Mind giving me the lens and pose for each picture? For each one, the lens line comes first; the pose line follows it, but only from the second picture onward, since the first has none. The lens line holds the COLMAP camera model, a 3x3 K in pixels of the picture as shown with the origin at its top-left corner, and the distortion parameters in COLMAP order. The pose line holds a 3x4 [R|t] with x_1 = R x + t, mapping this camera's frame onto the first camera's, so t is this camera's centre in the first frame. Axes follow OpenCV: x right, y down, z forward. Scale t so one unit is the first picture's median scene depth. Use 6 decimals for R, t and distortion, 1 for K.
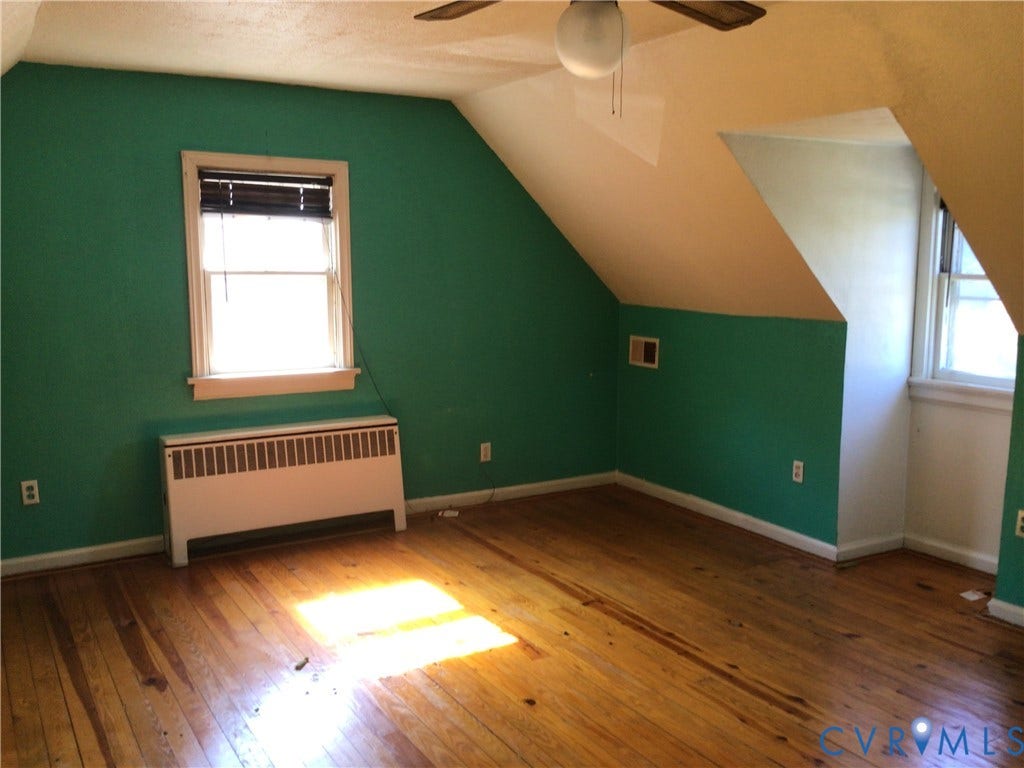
lens RADIAL K [[934.3, 0, 512.0], [0, 934.3, 384.0], [0, 0, 1]] dist [0.117431, -0.180985]
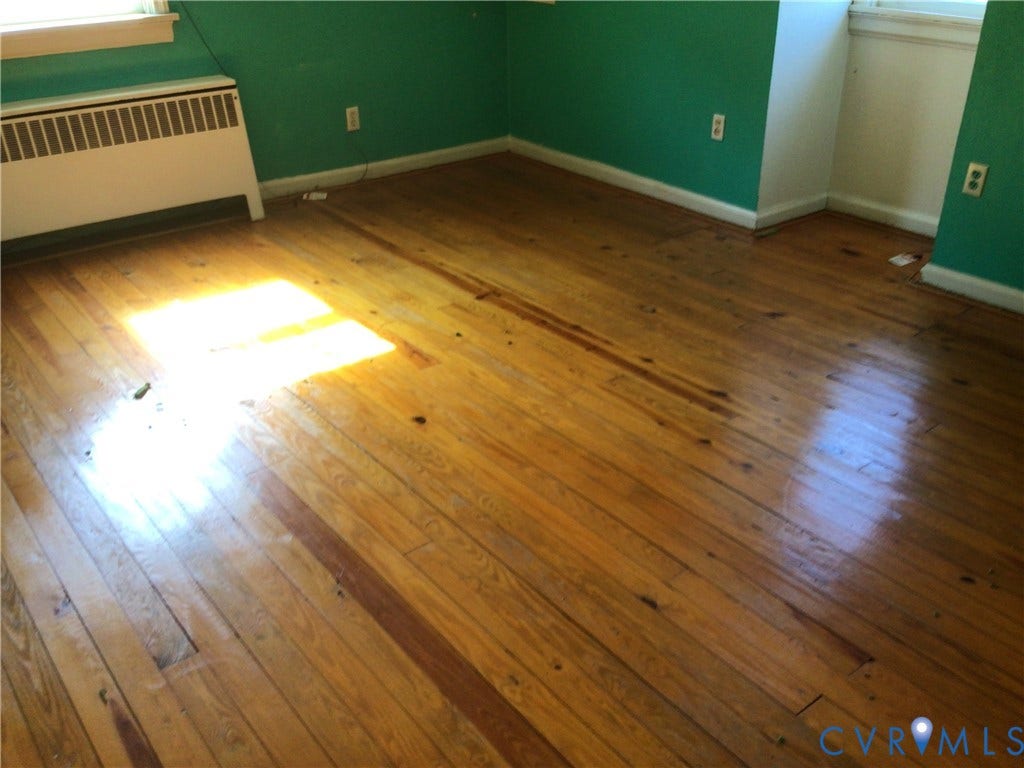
lens RADIAL K [[942.6, 0, 511.2], [0, 942.6, 403.2], [0, 0, 1]] dist [0.110079, -0.256266]
pose [[0.992577, -0.069443, 0.099838, 0.013279], [0.028998, 0.932405, 0.360249, 0.011168], [-0.118106, -0.354680, 0.927498, 0.154285]]
